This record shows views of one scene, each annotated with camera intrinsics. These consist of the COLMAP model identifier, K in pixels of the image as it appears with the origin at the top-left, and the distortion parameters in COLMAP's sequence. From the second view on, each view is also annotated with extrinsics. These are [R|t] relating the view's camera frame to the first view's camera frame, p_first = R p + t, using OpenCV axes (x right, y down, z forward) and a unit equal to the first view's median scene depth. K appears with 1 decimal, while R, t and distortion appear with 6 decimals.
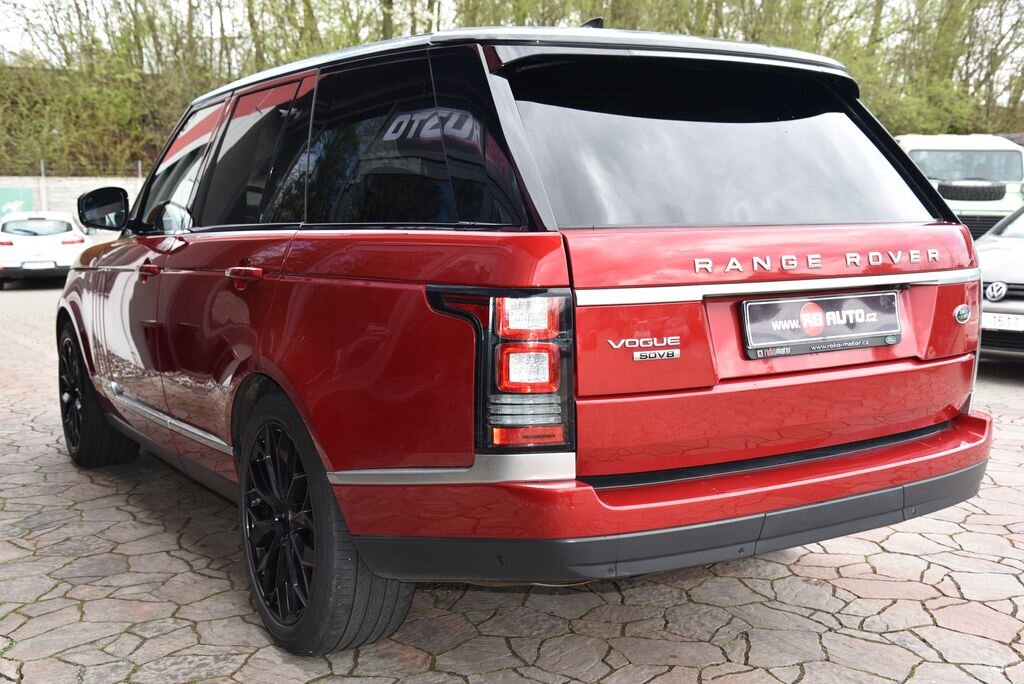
lens RADIAL K [[1091.5, 0, 515.2], [0, 1091.5, 340.8], [0, 0, 1]] dist [0.091353, 0.000000]
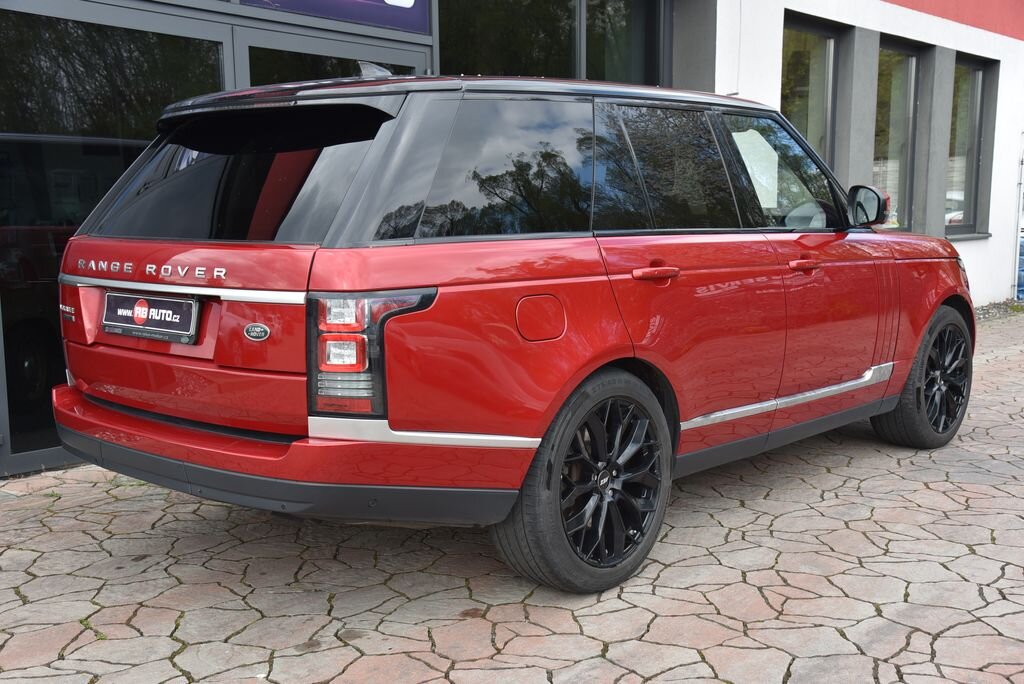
lens RADIAL K [[1091.5, 0, 514.7], [0, 1091.5, 335.6], [0, 0, 1]] dist [0.091353, 0.000000]
pose [[0.257364, 0.118042, -0.959078, 1.636836], [-0.108705, 0.989747, 0.092646, -0.160839], [0.960181, 0.080413, 0.267557, 1.059068]]
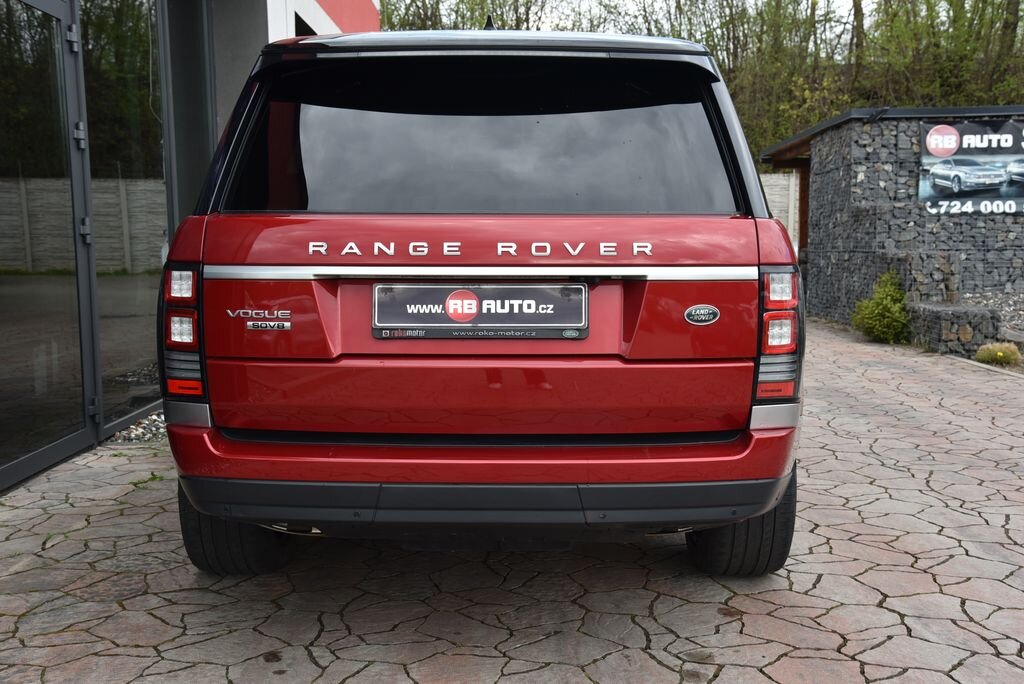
lens RADIAL K [[1158.3, 0, 510.6], [0, 1158.3, 340.0], [0, 0, 1]] dist [0.126994, 0.000000]
pose [[0.830489, 0.061856, -0.553590, 0.892847], [-0.071129, 0.997456, 0.004745, 0.003834], [0.552475, 0.035436, 0.832776, 0.120679]]
